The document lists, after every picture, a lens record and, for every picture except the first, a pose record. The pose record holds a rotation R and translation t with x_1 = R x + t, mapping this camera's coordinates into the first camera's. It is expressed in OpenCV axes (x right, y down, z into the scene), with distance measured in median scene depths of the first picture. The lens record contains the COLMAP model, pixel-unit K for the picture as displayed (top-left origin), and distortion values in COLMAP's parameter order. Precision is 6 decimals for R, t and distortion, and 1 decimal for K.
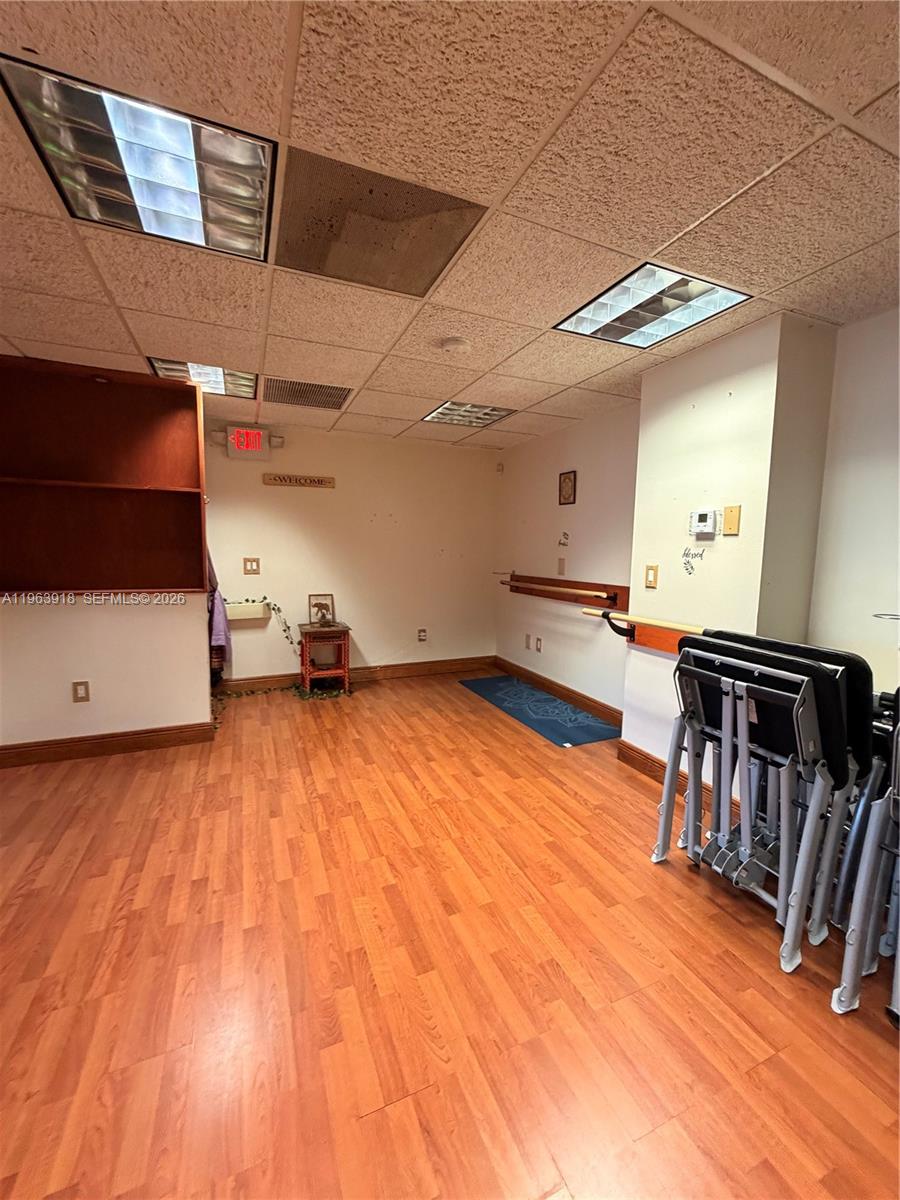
lens RADIAL K [[478.0, 0, 449.9], [0, 478.0, 596.5], [0, 0, 1]] dist [0.000546, 0.000390]
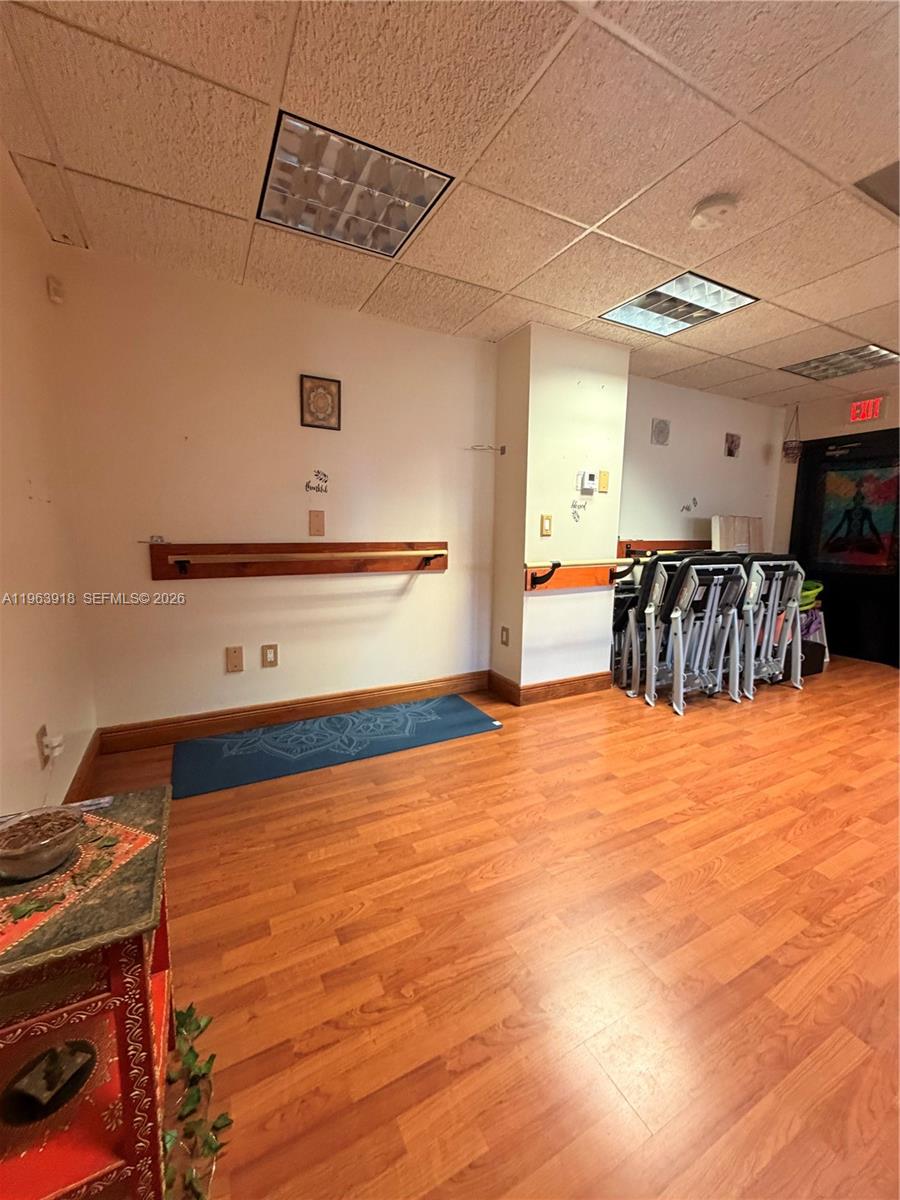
lens RADIAL K [[478.0, 0, 449.9], [0, 478.0, 596.5], [0, 0, 1]] dist [0.000546, 0.000390]
pose [[-0.079720, -0.156578, 0.984443, -0.720492], [0.090562, 0.982364, 0.163581, -0.086999], [-0.992695, 0.102194, -0.064134, 1.397994]]
